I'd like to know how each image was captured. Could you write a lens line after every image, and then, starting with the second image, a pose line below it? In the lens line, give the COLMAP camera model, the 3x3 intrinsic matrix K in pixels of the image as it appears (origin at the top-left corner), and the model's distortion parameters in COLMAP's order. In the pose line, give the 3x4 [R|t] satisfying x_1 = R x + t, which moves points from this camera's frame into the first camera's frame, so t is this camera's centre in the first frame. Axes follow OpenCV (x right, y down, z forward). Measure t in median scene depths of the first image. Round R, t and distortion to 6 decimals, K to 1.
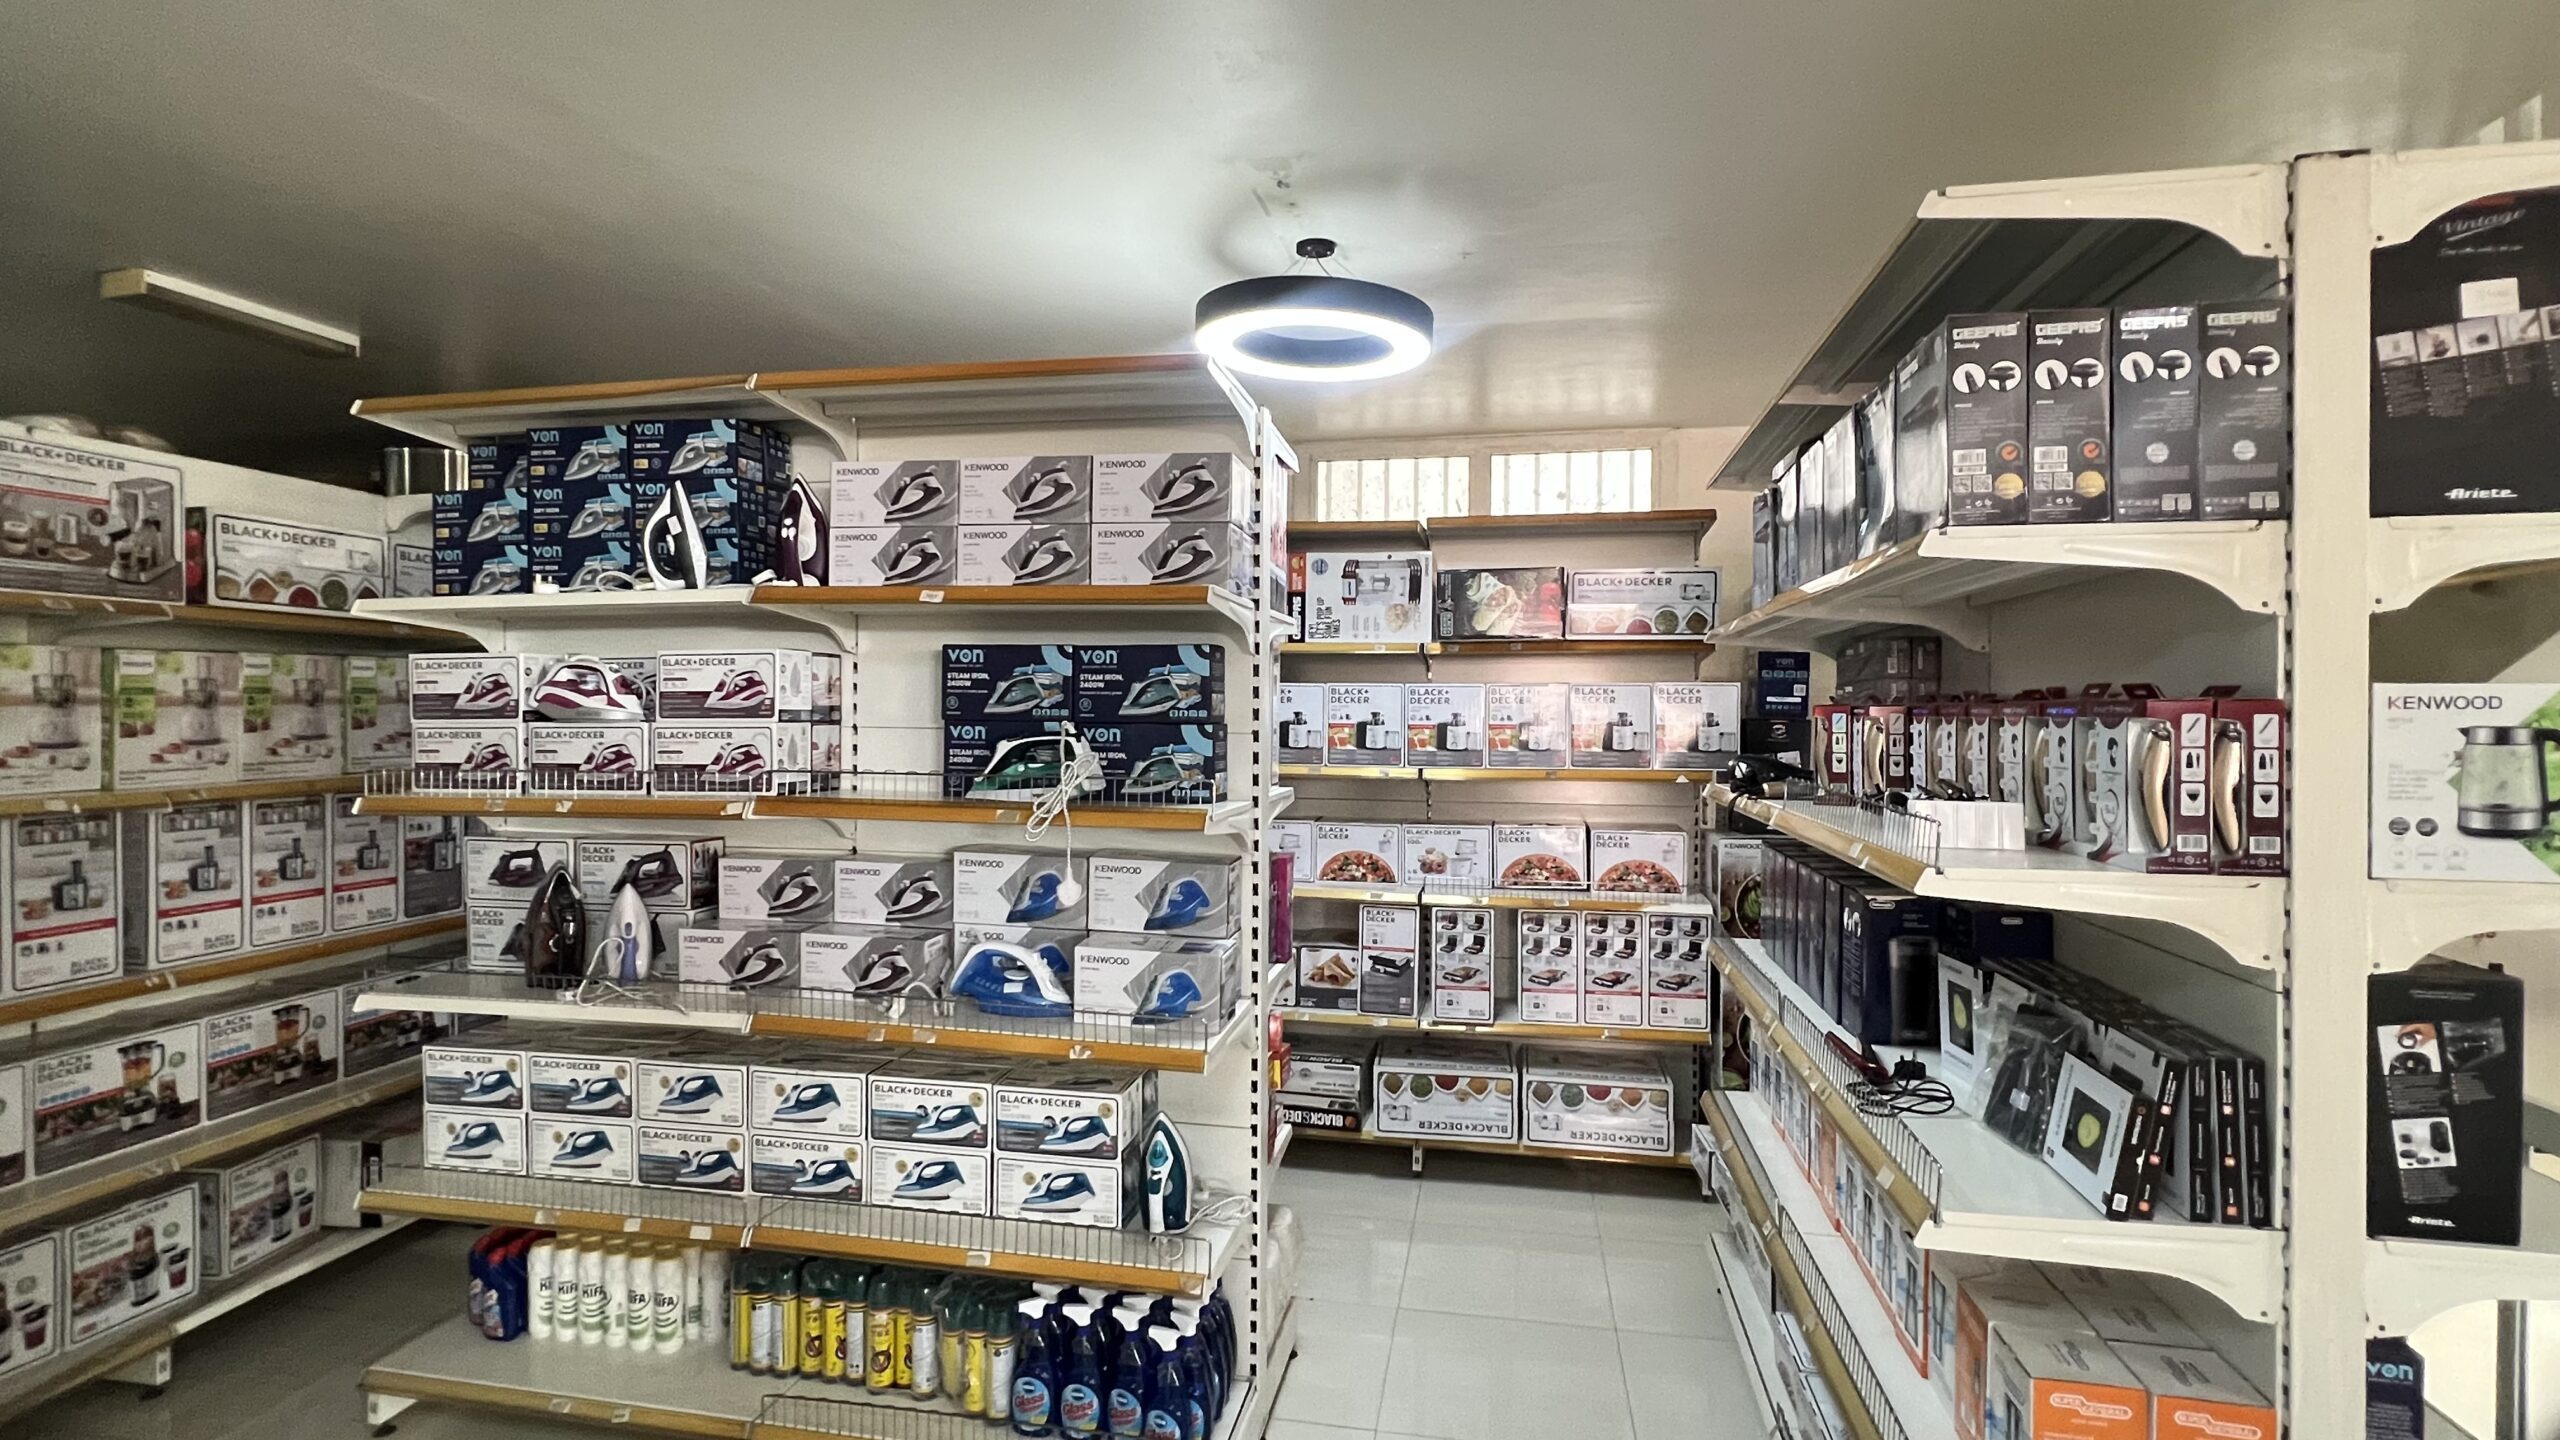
lens RADIAL K [[1223.6, 0, 1280.0], [0, 1223.6, 720.0], [0, 0, 1]] dist [0.002584, 0.000289]
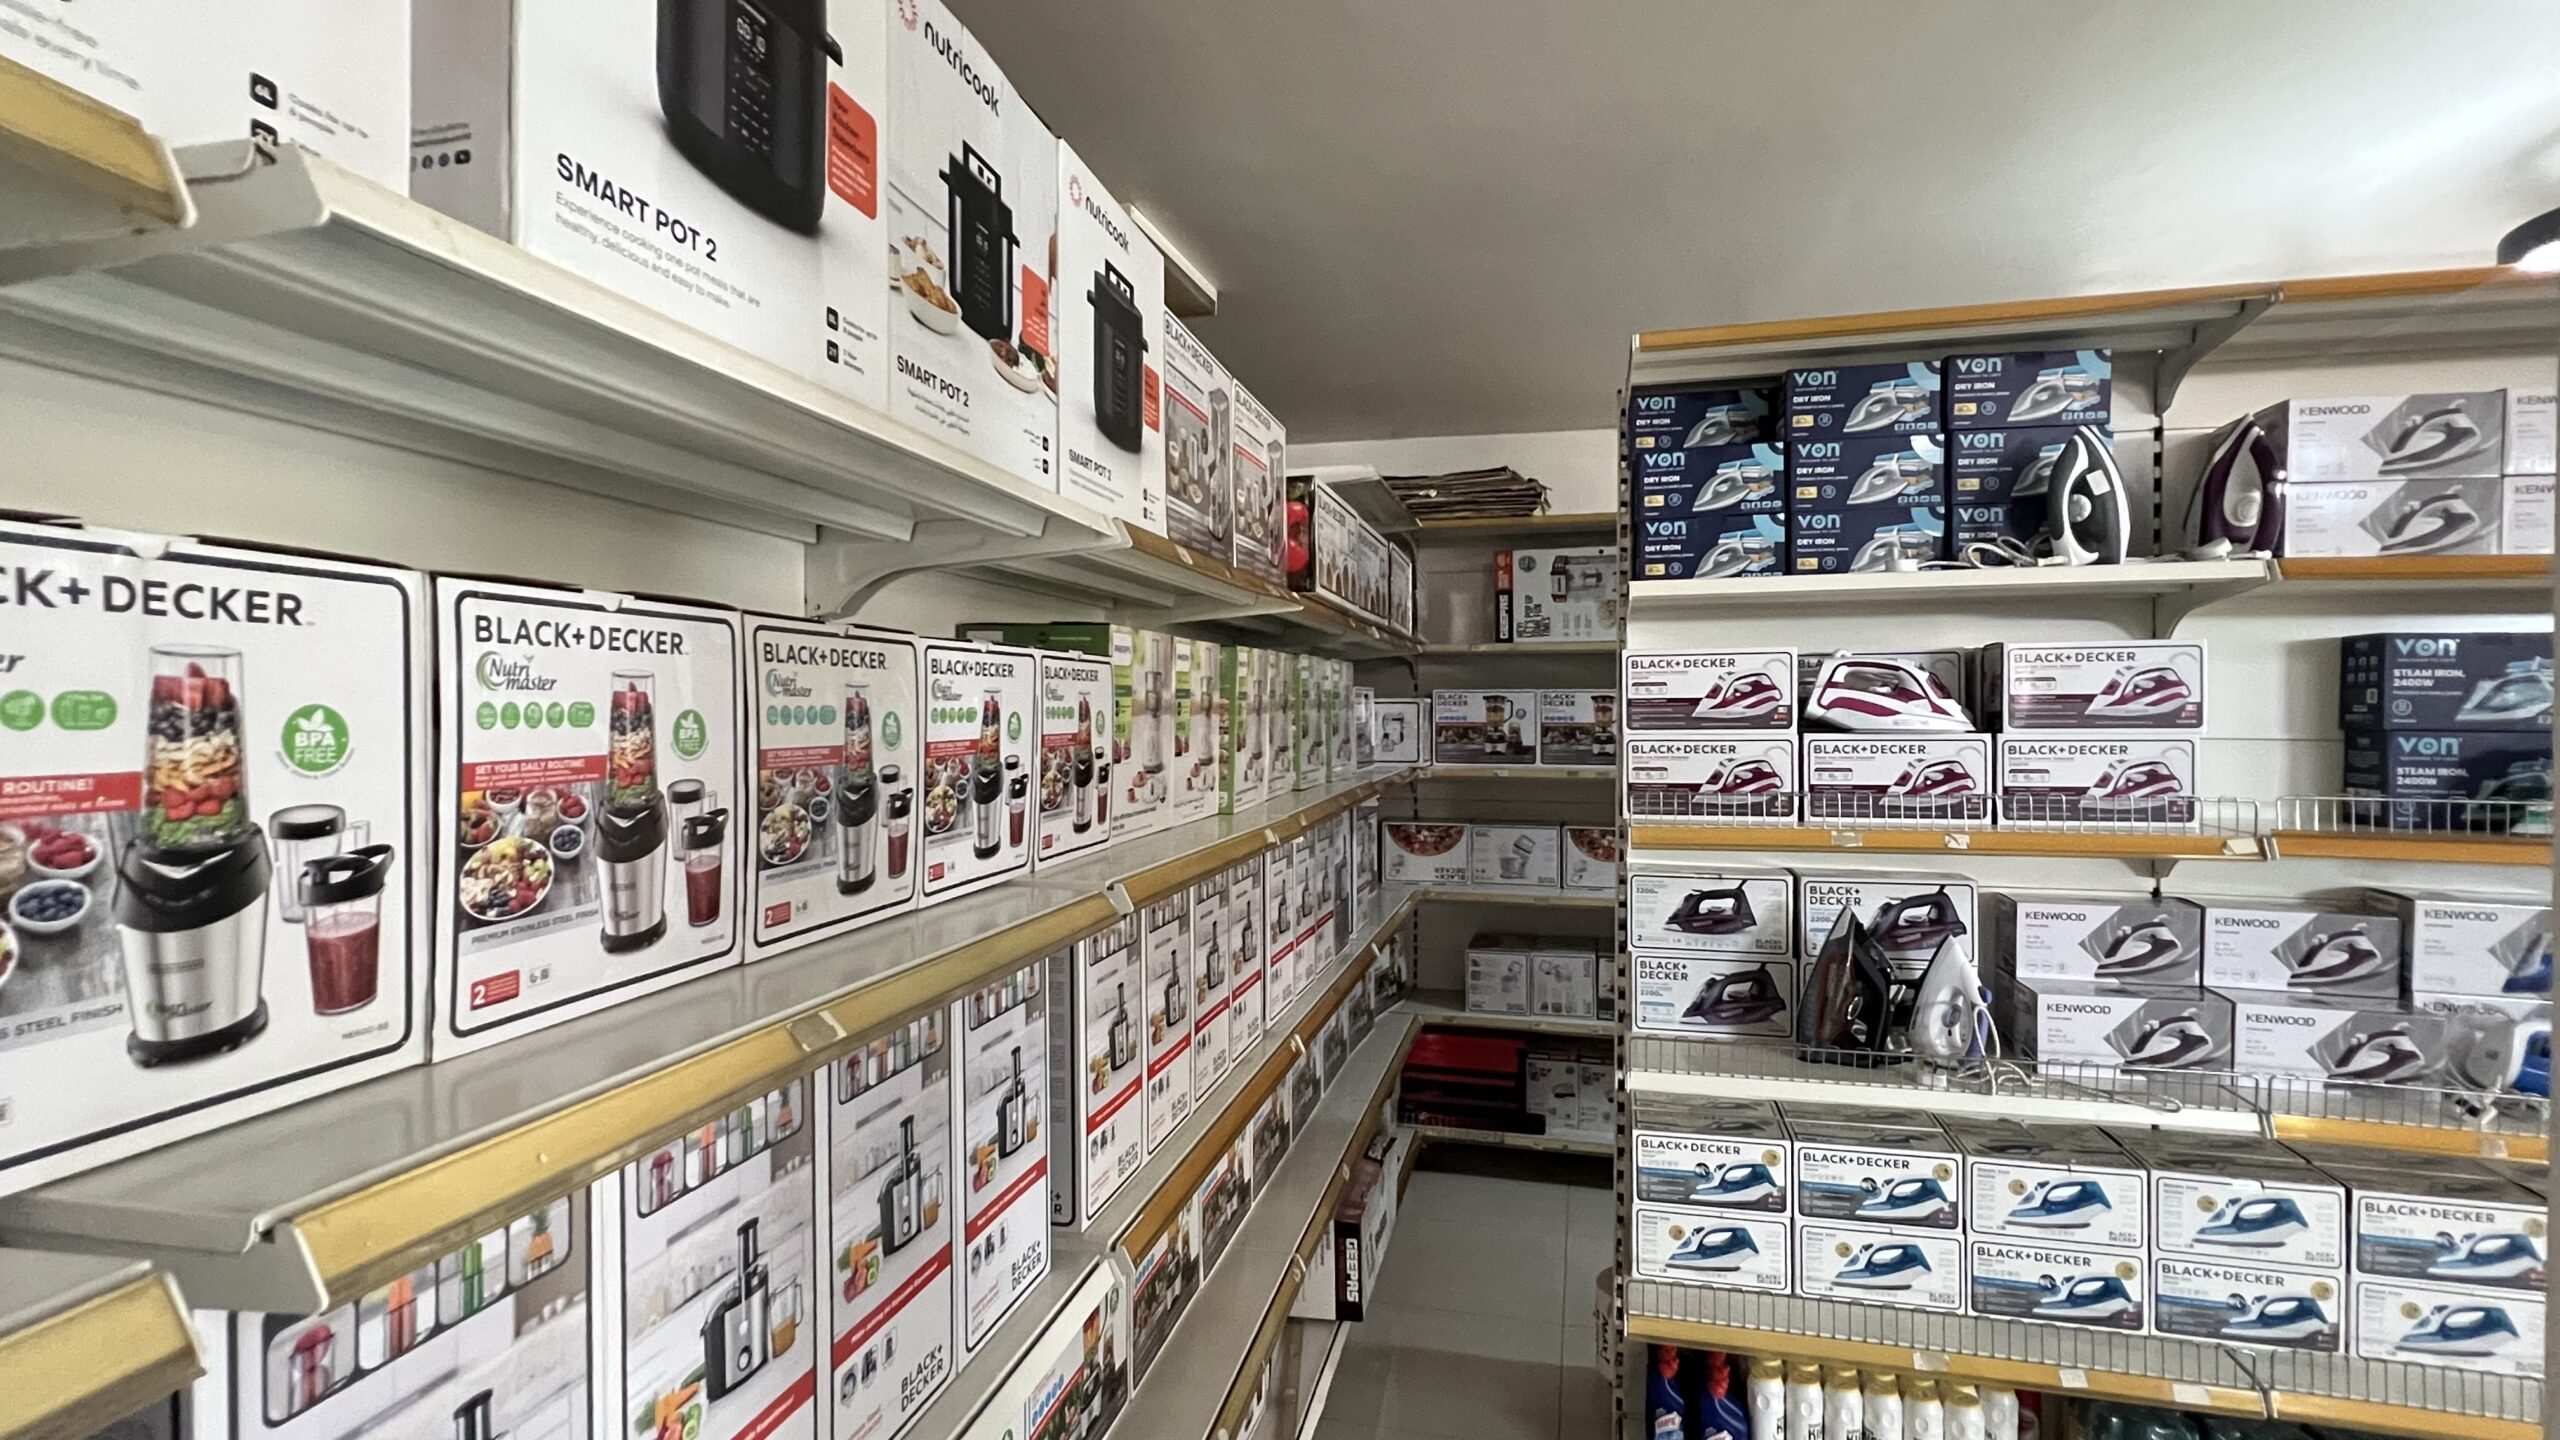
lens RADIAL K [[1220.9, 0, 1274.4], [0, 1220.9, 720.9], [0, 0, 1]] dist [0.002052, 0.000715]
pose [[0.998496, -0.002081, -0.054777, -0.942539], [0.002102, 0.999998, 0.000326, -0.007587], [0.054776, -0.000440, 0.998499, 0.184174]]
